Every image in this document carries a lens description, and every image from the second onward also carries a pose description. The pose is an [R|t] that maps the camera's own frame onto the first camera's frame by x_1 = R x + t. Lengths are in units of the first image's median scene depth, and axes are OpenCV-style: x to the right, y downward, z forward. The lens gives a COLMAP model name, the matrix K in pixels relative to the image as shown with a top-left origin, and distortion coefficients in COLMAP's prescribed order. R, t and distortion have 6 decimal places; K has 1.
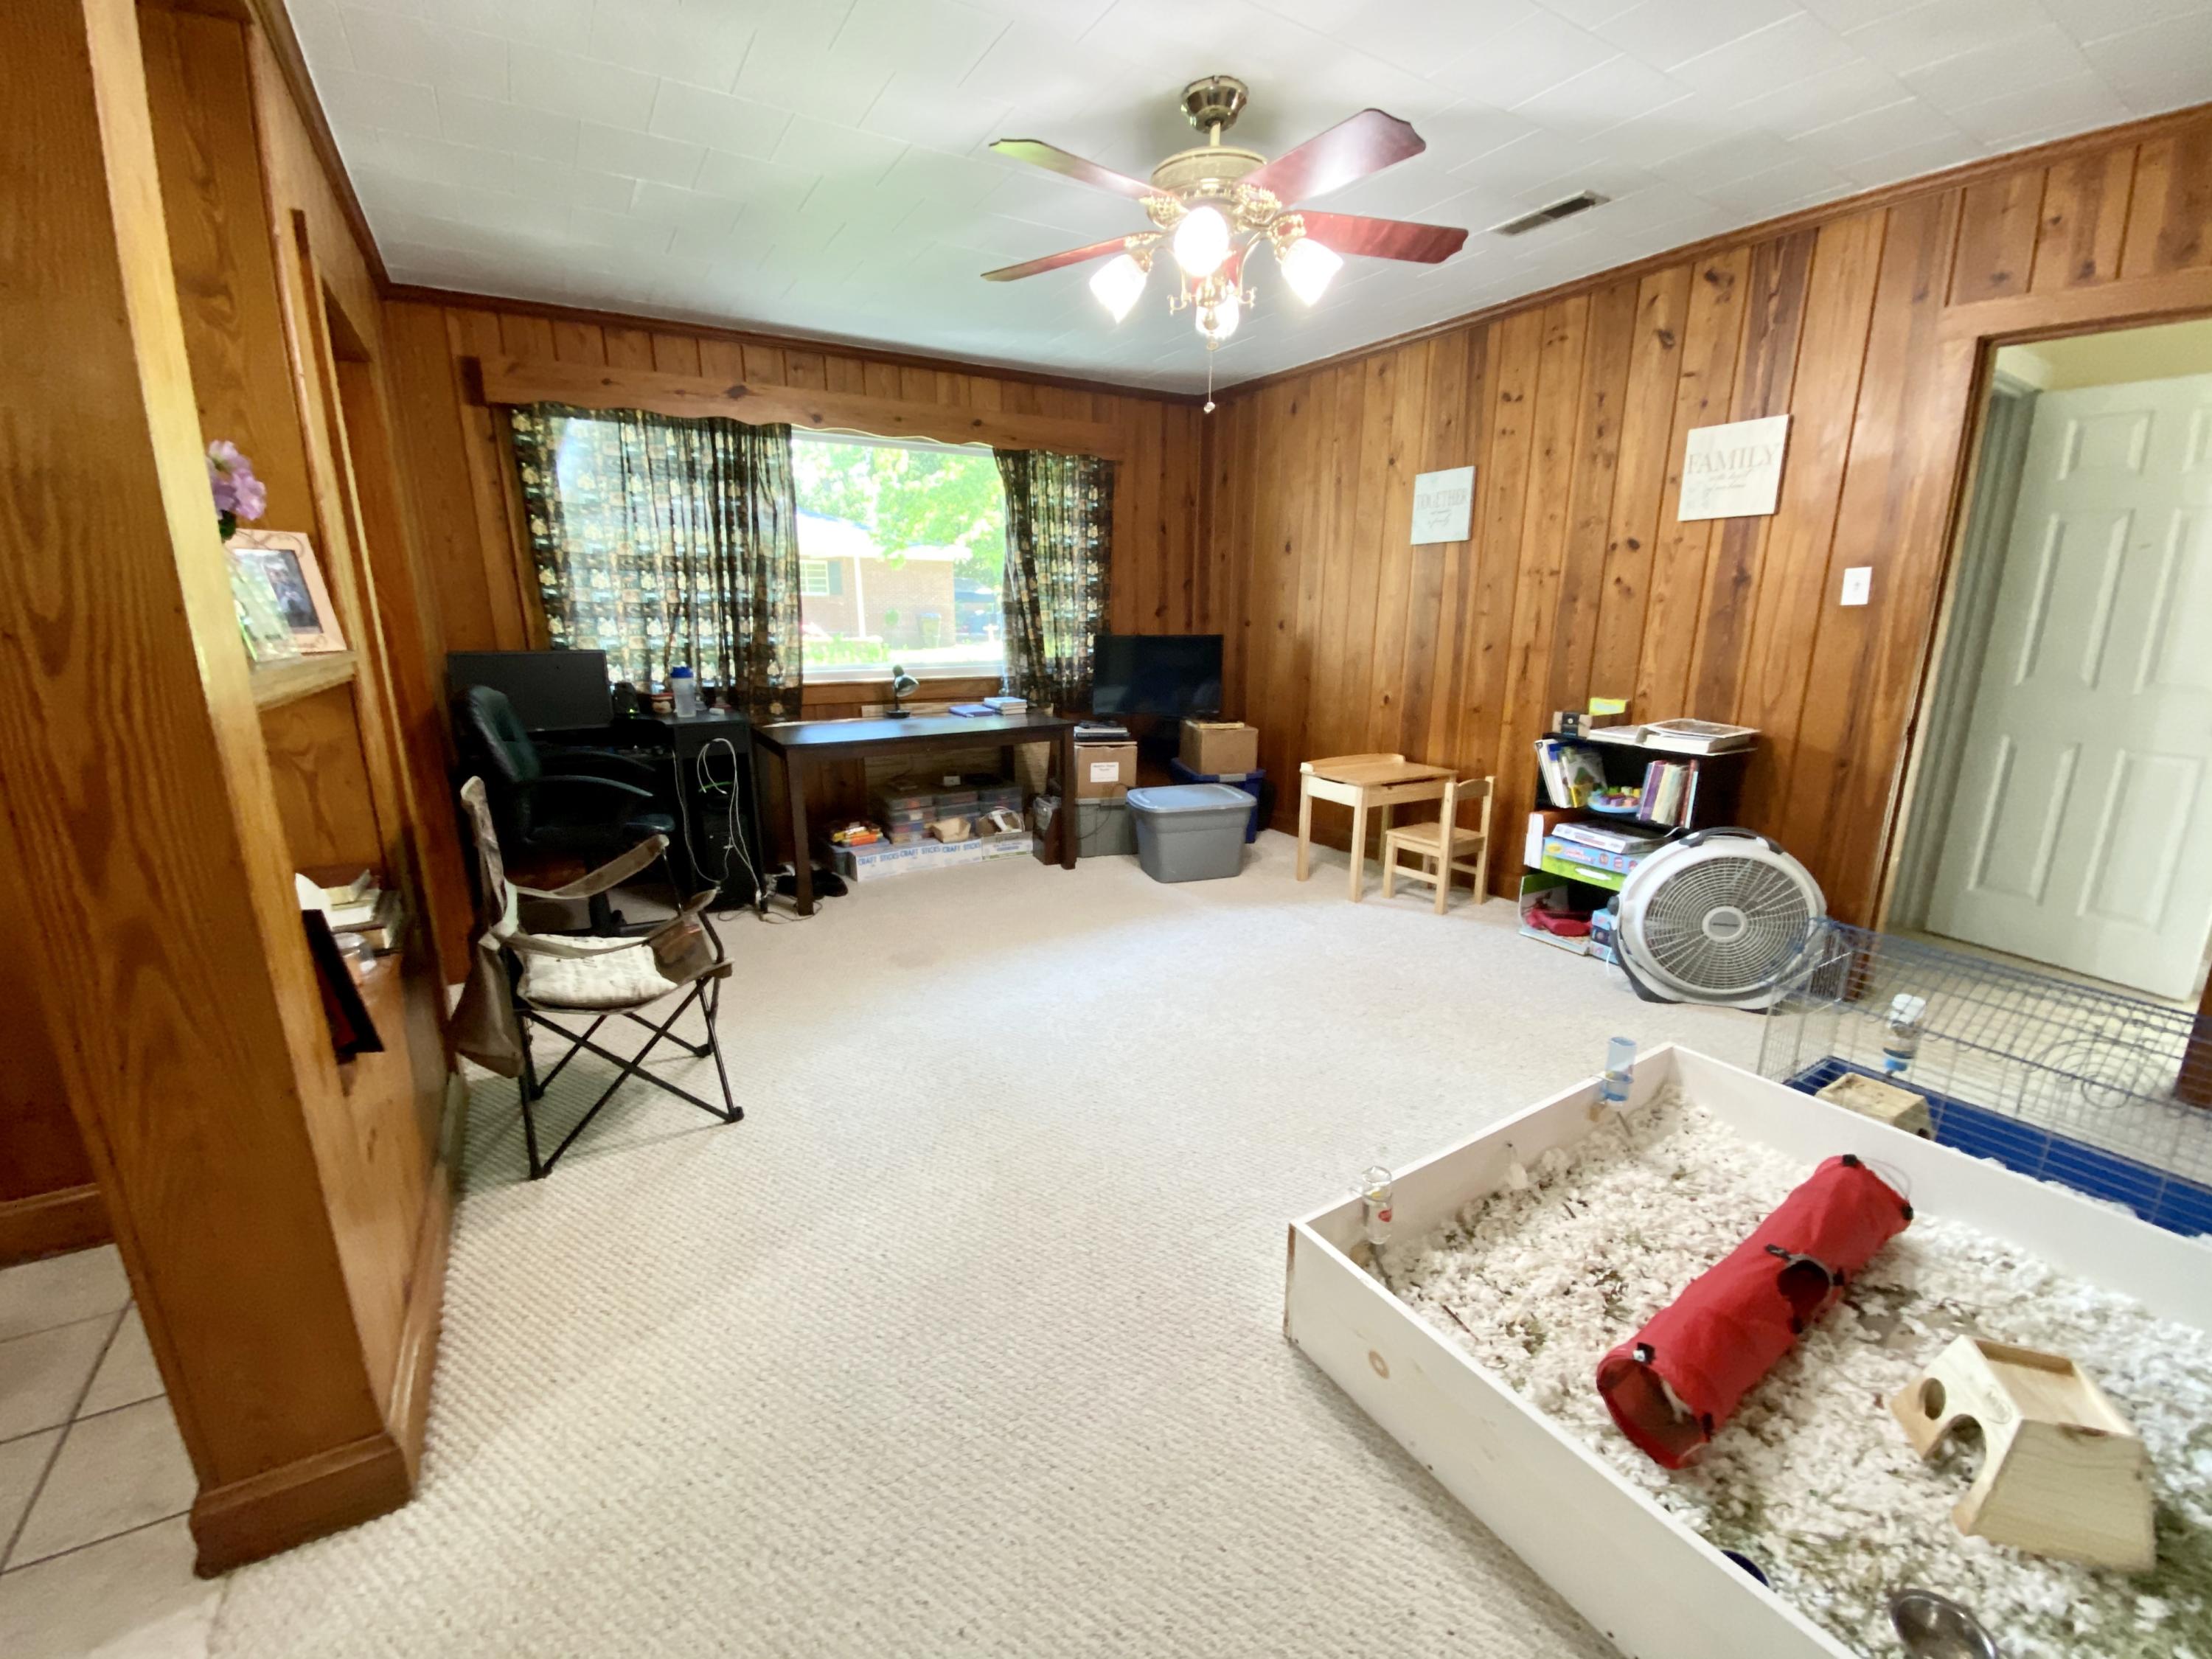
lens RADIAL K [[882.9, 0, 1106.0], [0, 882.9, 829.5], [0, 0, 1]] dist [-0.067842, -0.000113]
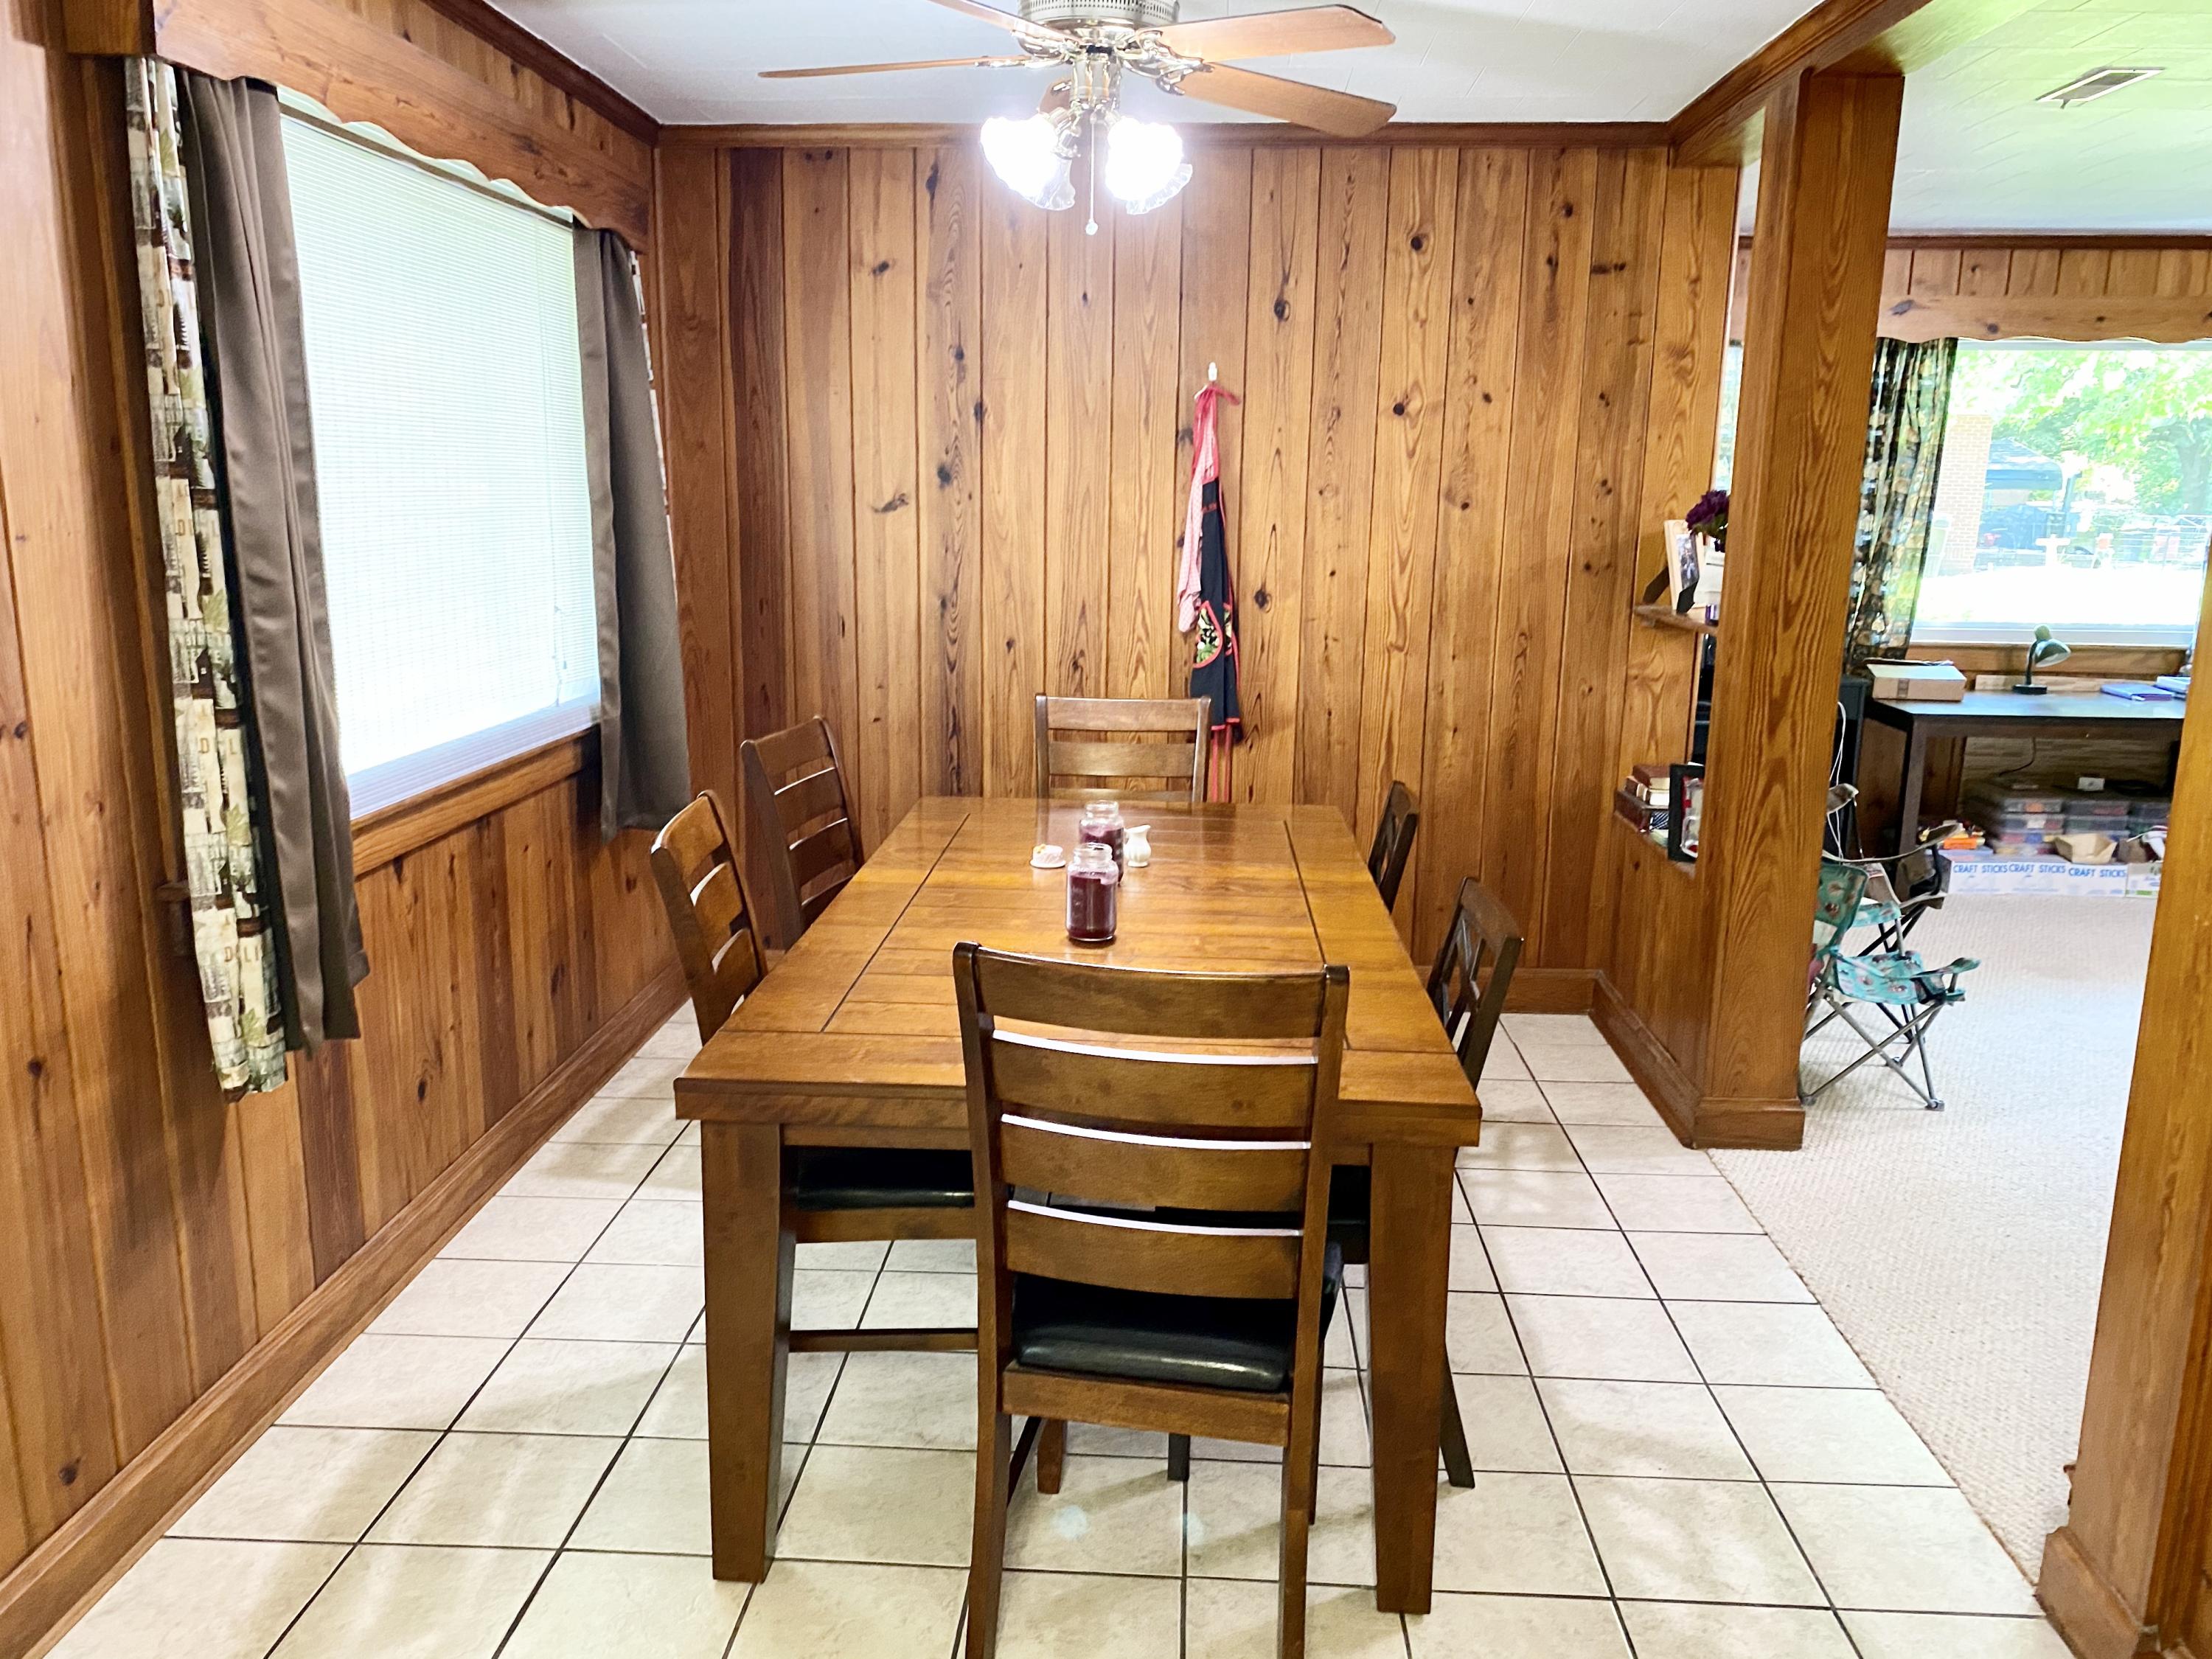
lens RADIAL K [[1664.0, 0, 1106.0], [0, 1664.0, 829.5], [0, 0, 1]] dist [0.019111, -0.006092]
pose [[0.813604, 0.117418, -0.569440, -0.046862], [-0.141840, 0.989889, 0.001456, 0.107718], [0.563853, 0.079585, 0.822032, -0.681422]]
